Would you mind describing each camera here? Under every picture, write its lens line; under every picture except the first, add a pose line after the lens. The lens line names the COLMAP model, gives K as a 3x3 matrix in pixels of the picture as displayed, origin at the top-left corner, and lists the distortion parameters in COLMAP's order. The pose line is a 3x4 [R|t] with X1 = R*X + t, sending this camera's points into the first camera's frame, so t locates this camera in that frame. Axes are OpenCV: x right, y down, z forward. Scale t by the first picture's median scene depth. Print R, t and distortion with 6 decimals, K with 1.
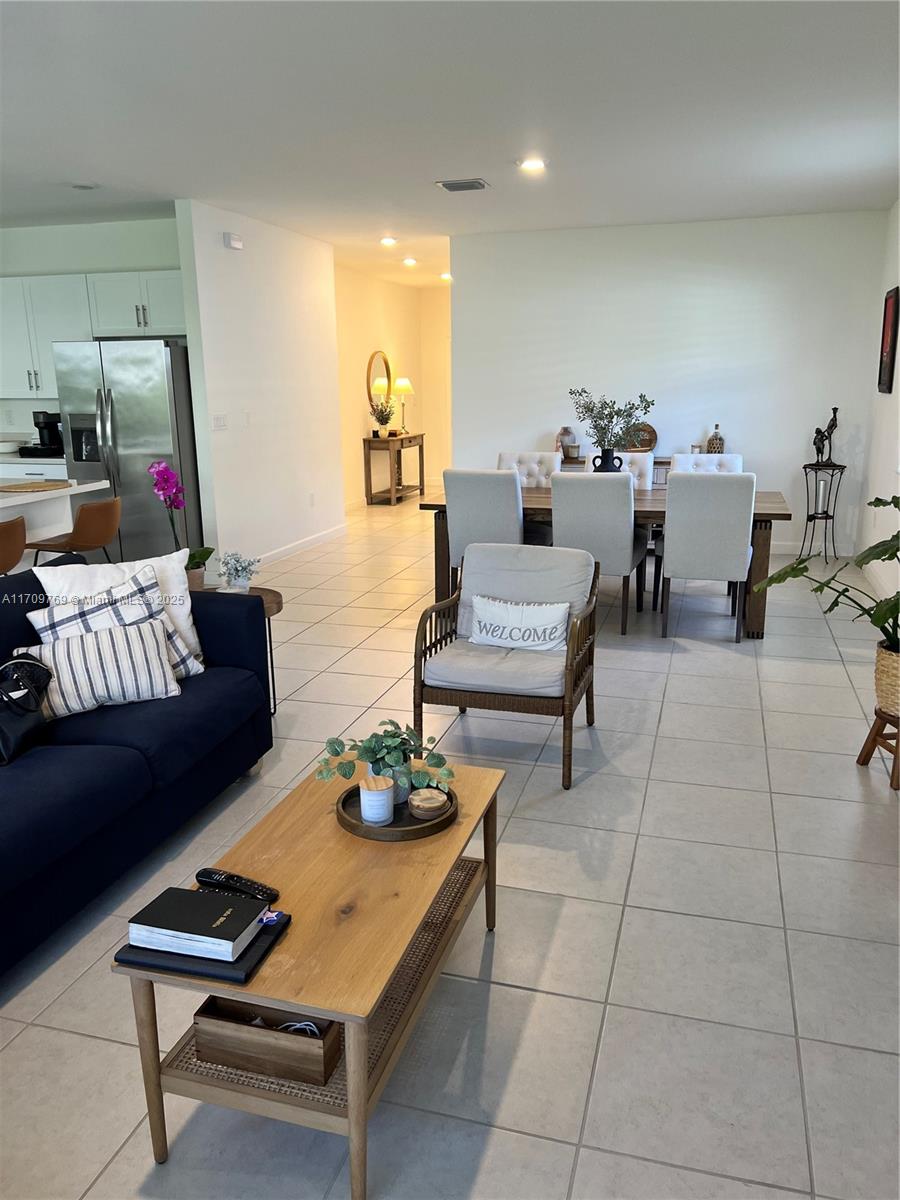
lens RADIAL K [[929.6, 0, 450.0], [0, 929.6, 600.0], [0, 0, 1]] dist [0.053760, -0.003322]
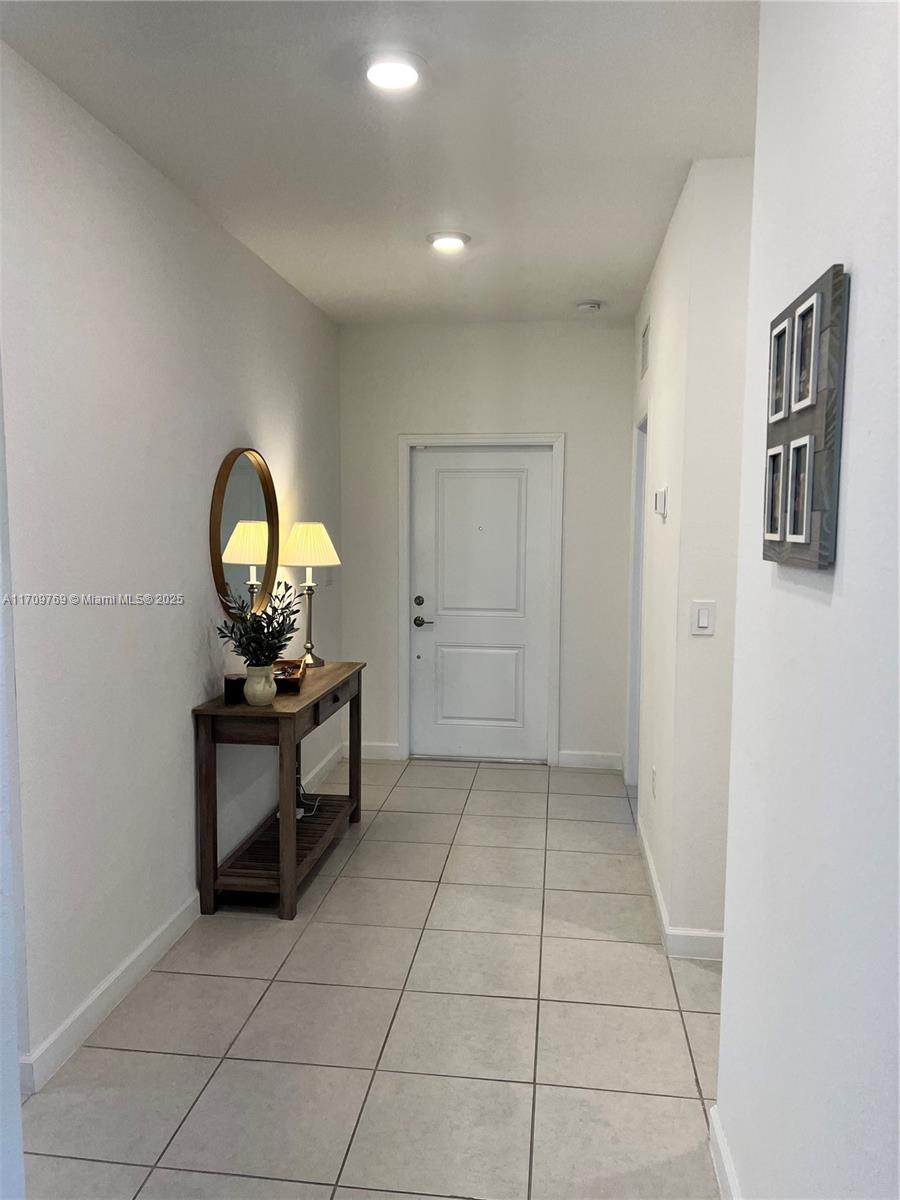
lens RADIAL K [[929.6, 0, 450.0], [0, 929.6, 600.0], [0, 0, 1]] dist [0.053760, -0.003322]
pose [[0.985657, 0.014678, 0.168124, -0.058409], [0.011992, 0.987600, -0.156531, -0.151020], [-0.168337, 0.156302, 0.973259, 0.637101]]
